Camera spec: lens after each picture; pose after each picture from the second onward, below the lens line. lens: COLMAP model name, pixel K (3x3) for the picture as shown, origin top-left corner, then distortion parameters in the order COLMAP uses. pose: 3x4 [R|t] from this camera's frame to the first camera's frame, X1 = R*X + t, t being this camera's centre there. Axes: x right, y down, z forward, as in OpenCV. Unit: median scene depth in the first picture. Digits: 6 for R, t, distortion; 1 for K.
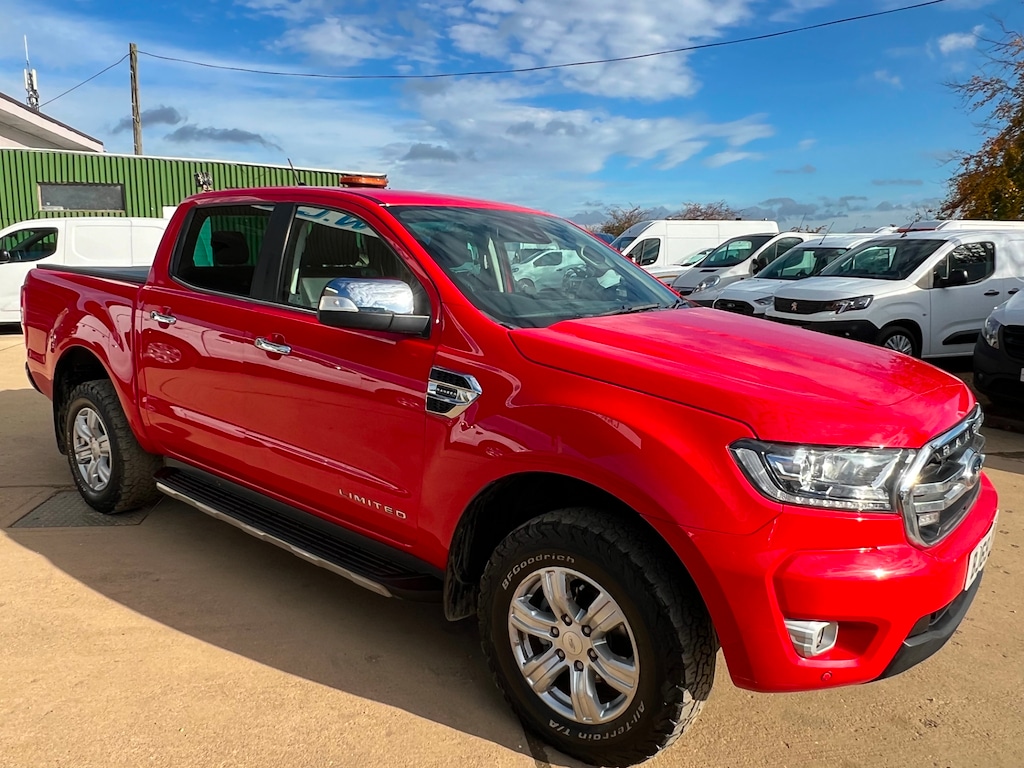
lens RADIAL K [[800.0, 0, 481.8], [0, 800.0, 395.7], [0, 0, 1]] dist [0.013509, -0.029784]
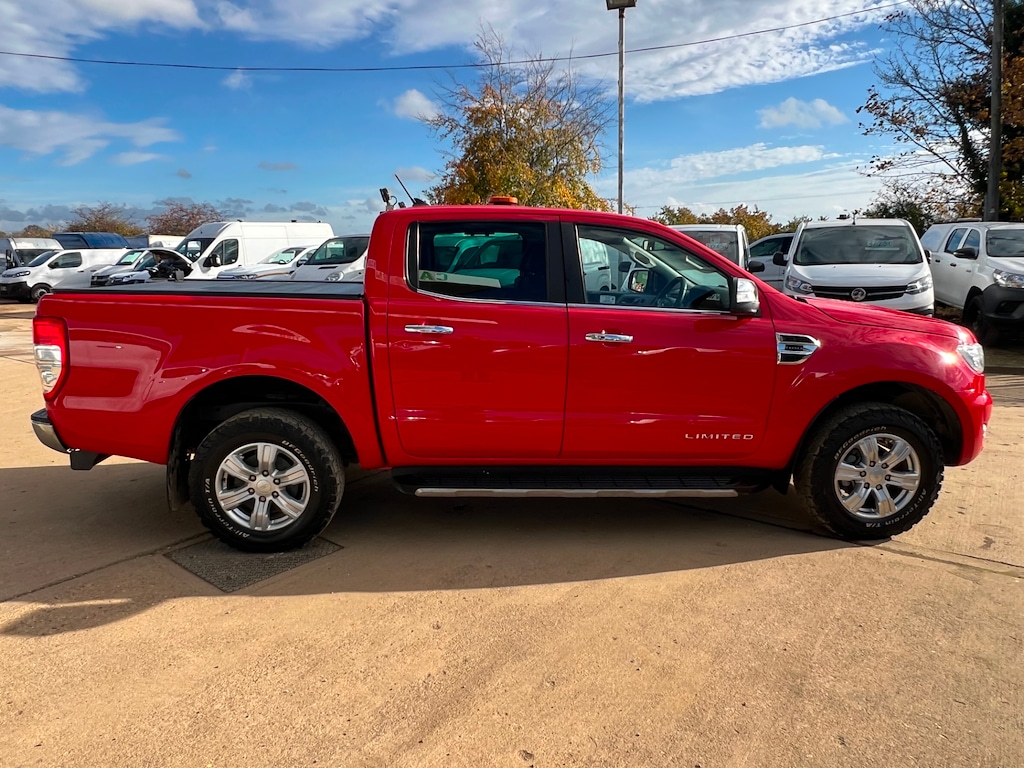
lens RADIAL K [[703.2, 0, 512.0], [0, 703.2, 384.0], [0, 0, 1]] dist [-0.001793, -0.001394]
pose [[0.714551, -0.152682, 0.682719, -0.409298], [0.141492, 0.987266, 0.072701, -0.033615], [-0.685125, 0.044650, 0.727055, 0.108960]]
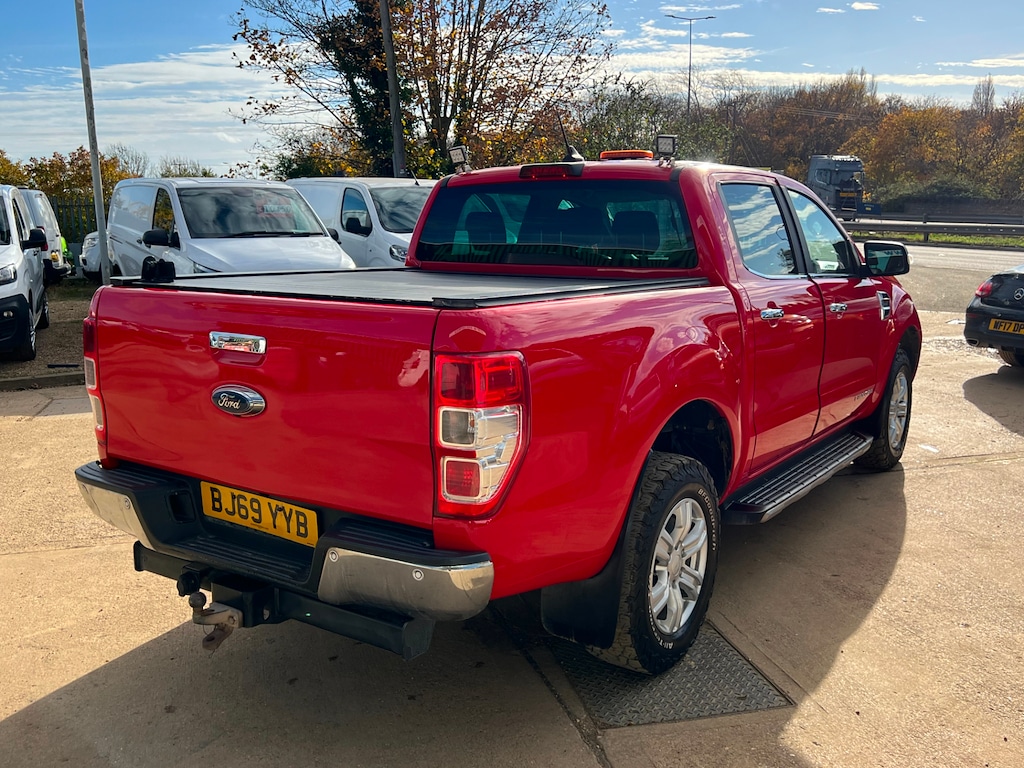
lens RADIAL K [[947.9, 0, 522.6], [0, 947.9, 381.8], [0, 0, 1]] dist [0.086315, -0.135750]
pose [[-0.127235, -0.195409, 0.972433, -0.585501], [0.175562, 0.960485, 0.215979, -0.126144], [-0.976212, 0.198202, -0.087901, 0.580426]]
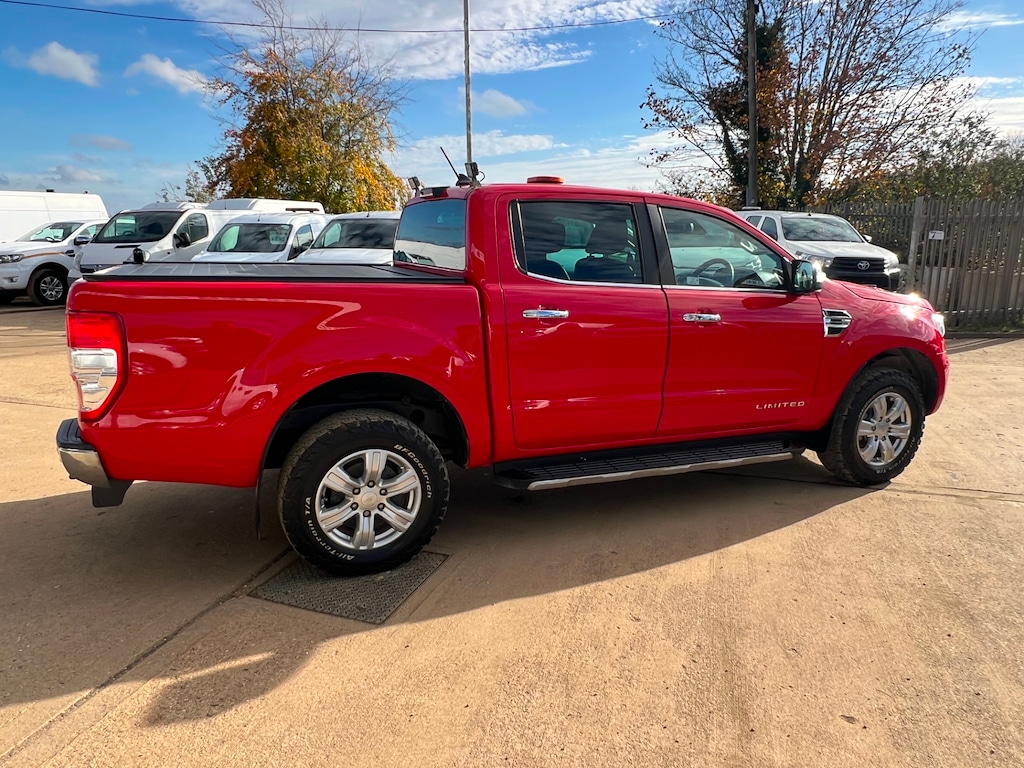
lens RADIAL K [[697.3, 0, 513.8], [0, 697.3, 381.8], [0, 0, 1]] dist [-0.002452, 0.001175]
pose [[0.432519, -0.205993, 0.877778, -0.508746], [0.159340, 0.975691, 0.150457, -0.065124], [-0.887434, 0.074790, 0.454828, 0.274580]]
